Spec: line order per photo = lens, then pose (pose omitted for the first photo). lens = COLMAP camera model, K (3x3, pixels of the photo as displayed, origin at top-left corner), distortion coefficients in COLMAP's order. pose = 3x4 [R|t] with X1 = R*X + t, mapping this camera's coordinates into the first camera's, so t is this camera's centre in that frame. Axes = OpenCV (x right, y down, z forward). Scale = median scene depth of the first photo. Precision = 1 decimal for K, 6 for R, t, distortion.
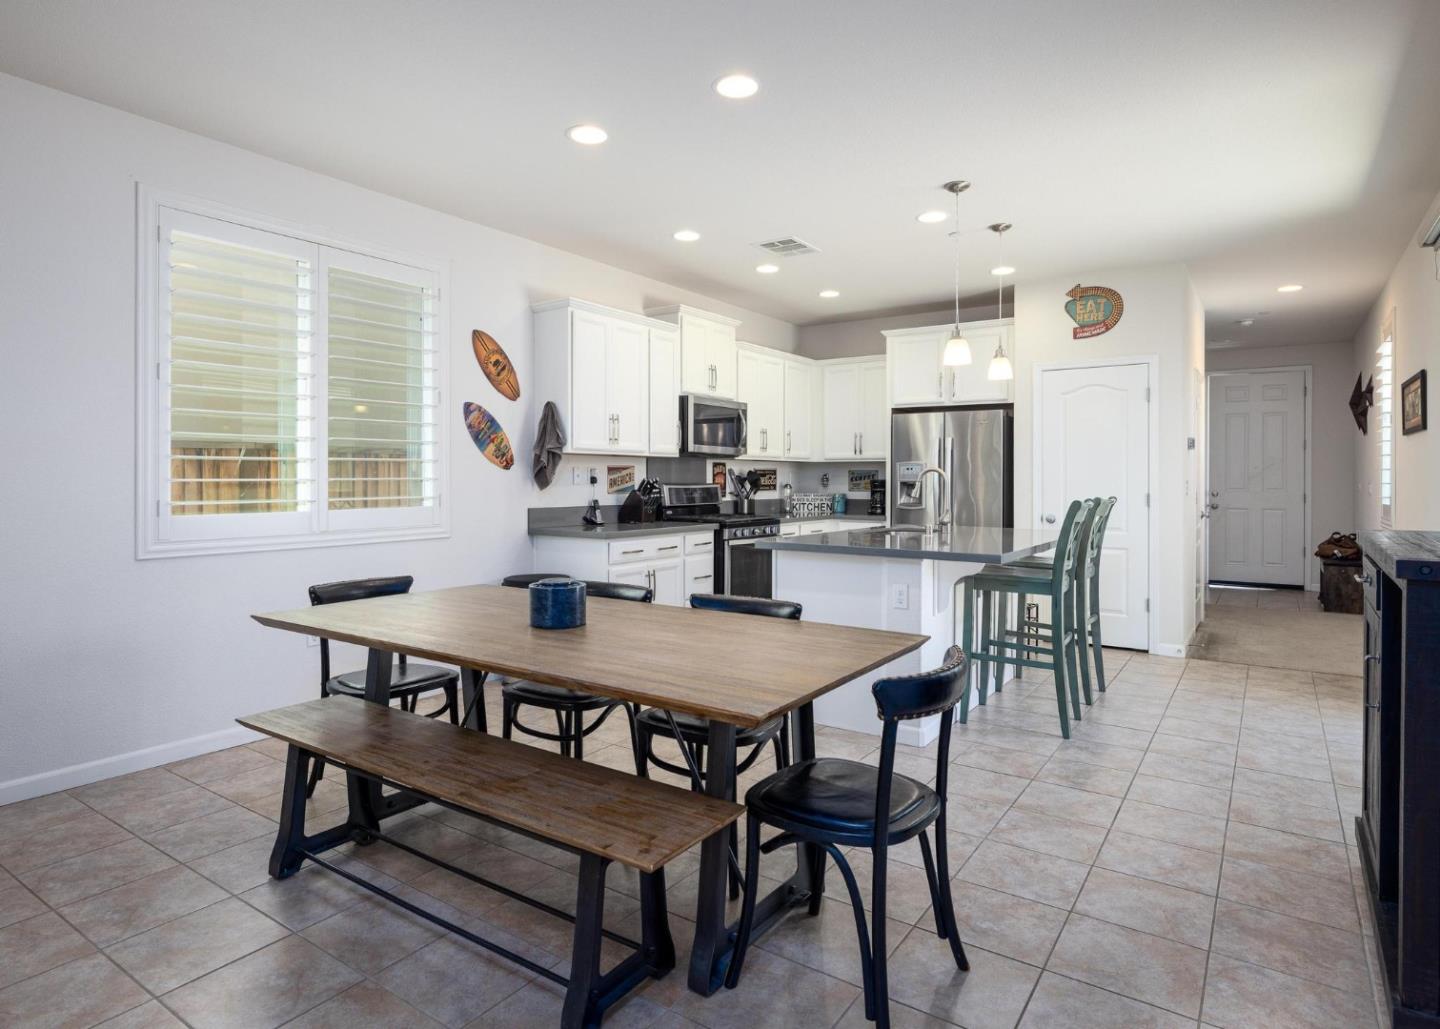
lens RADIAL K [[816.5, 0, 695.4], [0, 816.5, 485.1], [0, 0, 1]] dist [0.001921, 0.000681]
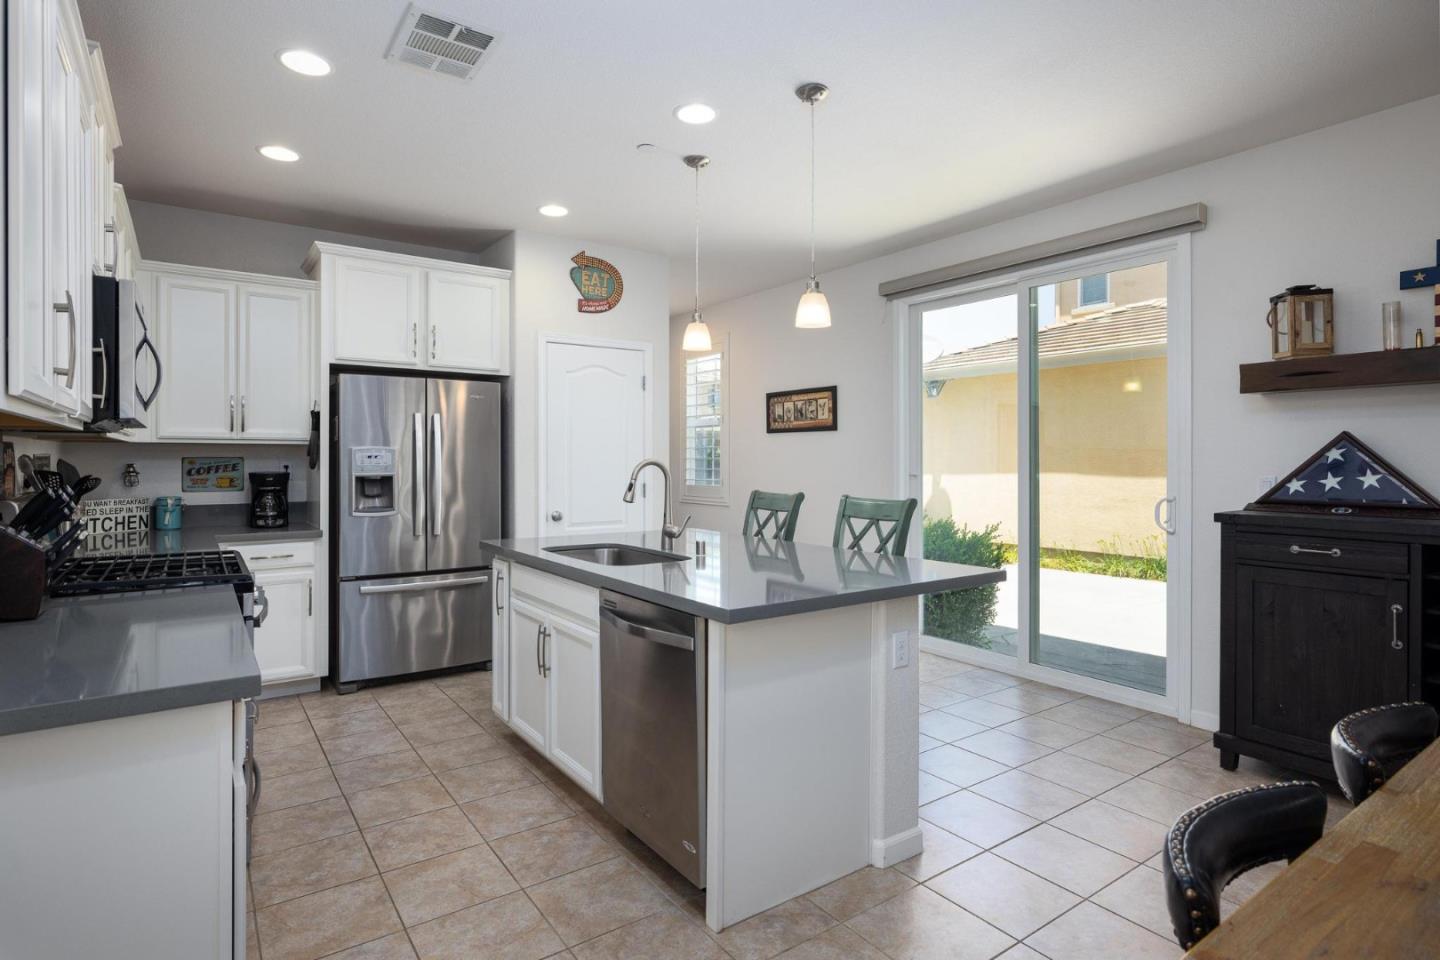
lens RADIAL K [[748.8, 0, 719.2], [0, 748.8, 472.4], [0, 0, 1]] dist [-0.002677, -0.000112]
pose [[0.336602, -0.020595, 0.941422, -0.248476], [0.008400, 0.999787, 0.018869, -0.017914], [-0.941610, 0.001556, 0.336703, 0.567420]]
